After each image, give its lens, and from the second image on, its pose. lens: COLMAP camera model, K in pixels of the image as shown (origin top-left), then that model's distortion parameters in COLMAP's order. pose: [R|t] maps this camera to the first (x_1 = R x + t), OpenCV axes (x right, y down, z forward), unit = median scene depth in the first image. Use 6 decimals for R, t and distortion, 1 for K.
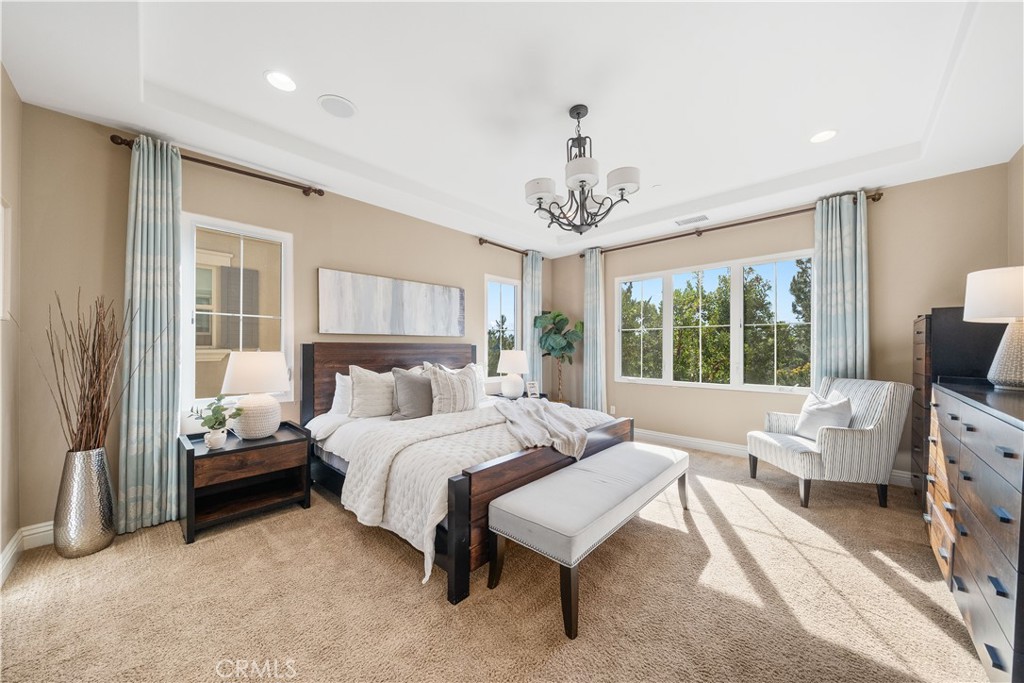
lens RADIAL K [[354.2, 0, 514.0], [0, 354.2, 345.9], [0, 0, 1]] dist [0.001943, 0.000068]
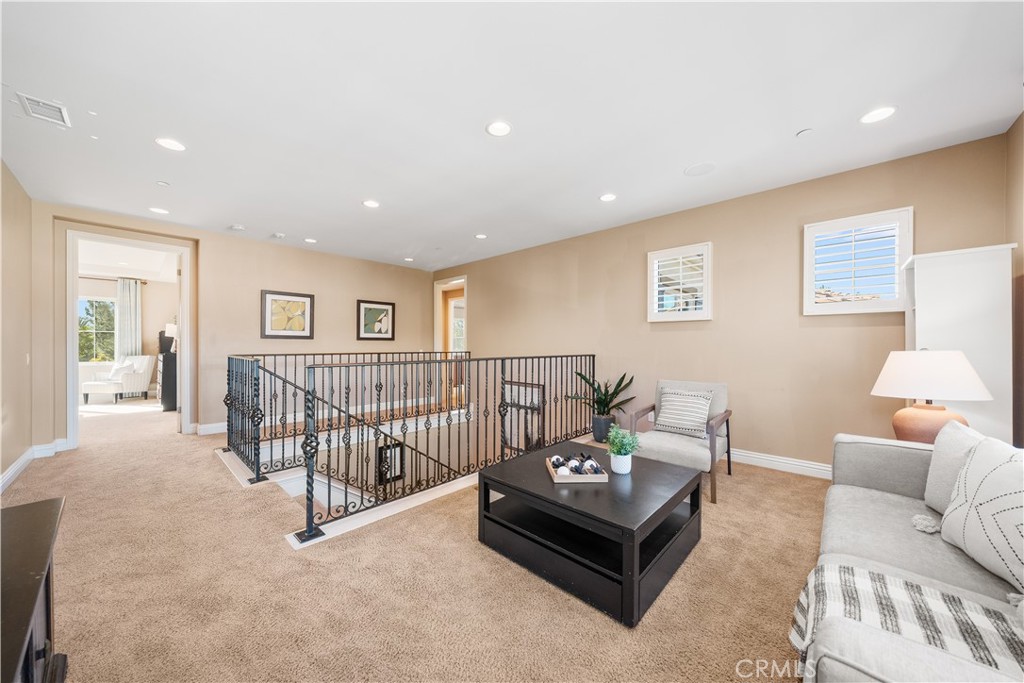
lens RADIAL K [[354.2, 0, 513.6], [0, 354.2, 343.3], [0, 0, 1]] dist [0.001943, 0.000068]
pose [[-0.007120, -0.003416, 0.999969, -1.554220], [-0.007426, 0.999967, 0.003363, -0.022846], [-0.999947, -0.007402, -0.007145, -1.639267]]
